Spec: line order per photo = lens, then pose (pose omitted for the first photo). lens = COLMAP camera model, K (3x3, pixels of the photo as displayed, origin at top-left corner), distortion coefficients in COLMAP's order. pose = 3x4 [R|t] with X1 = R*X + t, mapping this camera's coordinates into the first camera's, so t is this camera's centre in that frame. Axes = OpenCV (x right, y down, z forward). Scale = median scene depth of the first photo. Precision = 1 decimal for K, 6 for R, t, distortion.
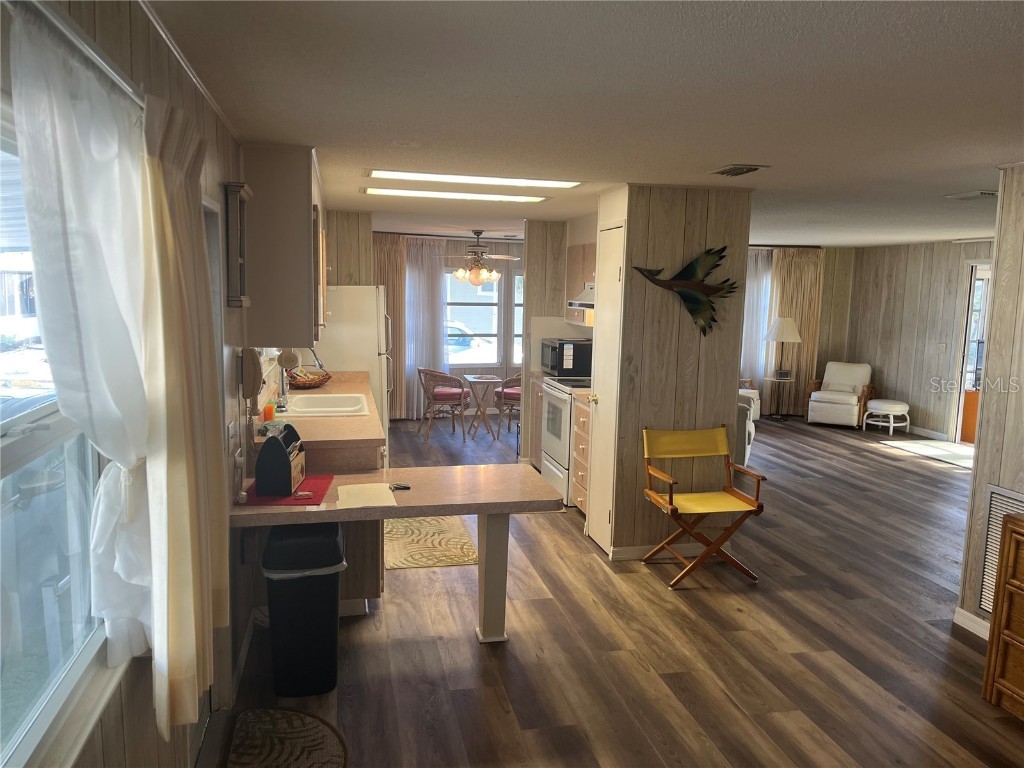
lens RADIAL K [[784.1, 0, 500.5], [0, 784.1, 389.5], [0, 0, 1]] dist [0.050342, -0.059748]
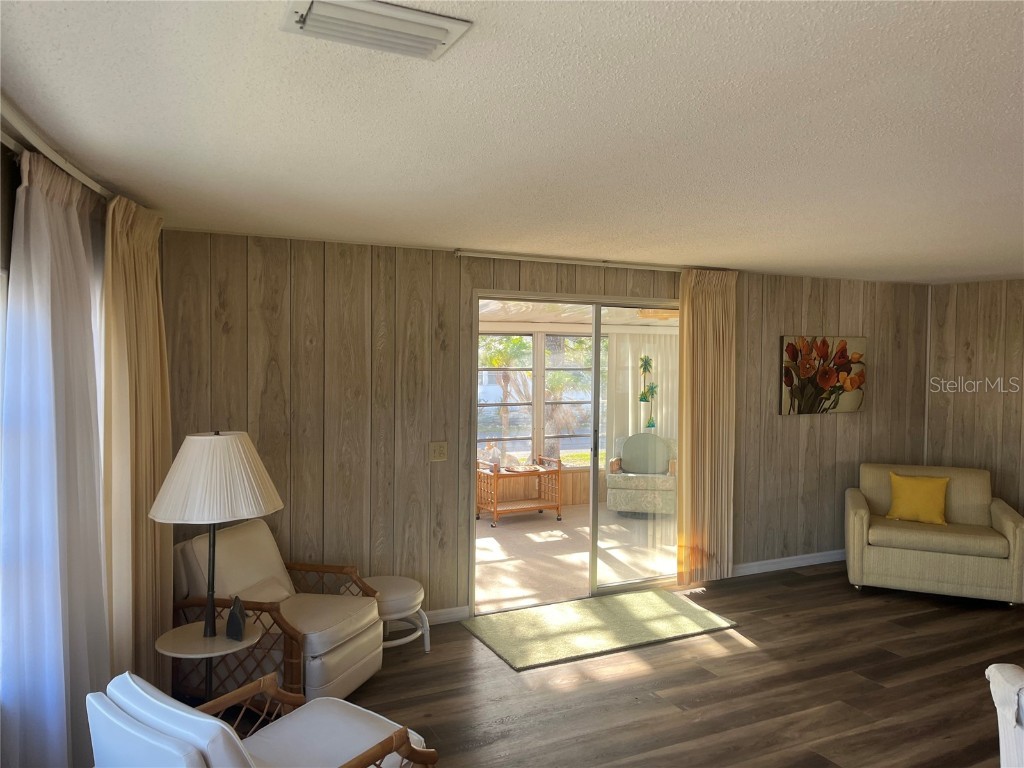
lens RADIAL K [[756.2, 0, 527.0], [0, 756.2, 380.5], [0, 0, 1]] dist [0.073420, -0.095244]
pose [[-0.258717, -0.052635, 0.964518, 0.089493], [0.109836, 0.990435, 0.083512, -0.219286], [-0.959688, 0.127545, -0.250461, 1.733403]]
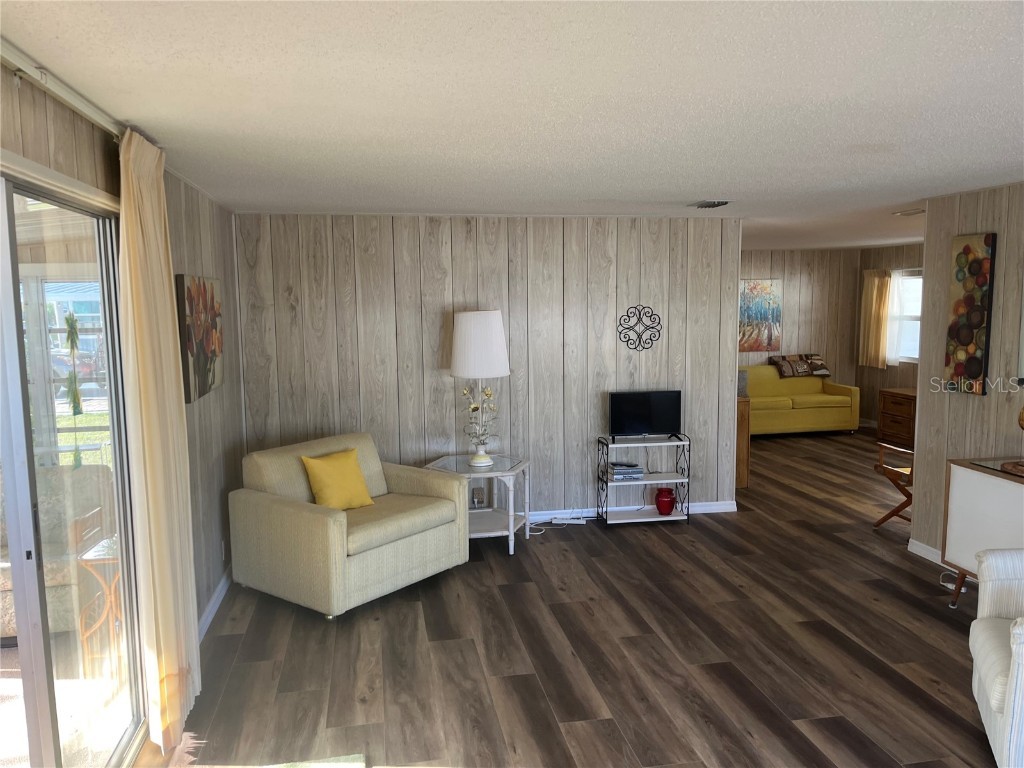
lens RADIAL K [[770.4, 0, 509.7], [0, 770.4, 390.8], [0, 0, 1]] dist [0.026031, -0.010971]
pose [[-0.999618, -0.008965, 0.026126, 0.717348], [-0.002282, 0.969433, 0.245346, -0.219983], [-0.027527, 0.245193, -0.969083, 1.772687]]
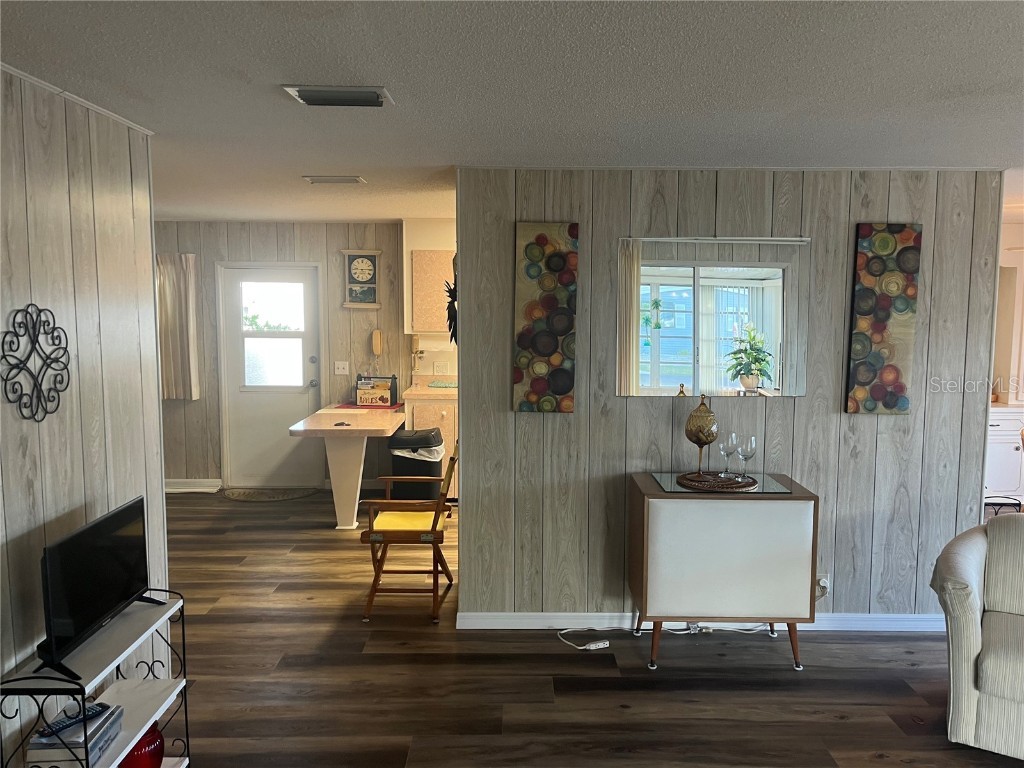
lens RADIAL K [[774.4, 0, 519.4], [0, 774.4, 374.0], [0, 0, 1]] dist [0.071596, -0.097938]
pose [[-0.191715, 0.077487, -0.978387, 0.926808], [-0.136973, 0.985010, 0.104851, -0.118686], [0.971846, 0.154114, -0.178228, 1.054040]]
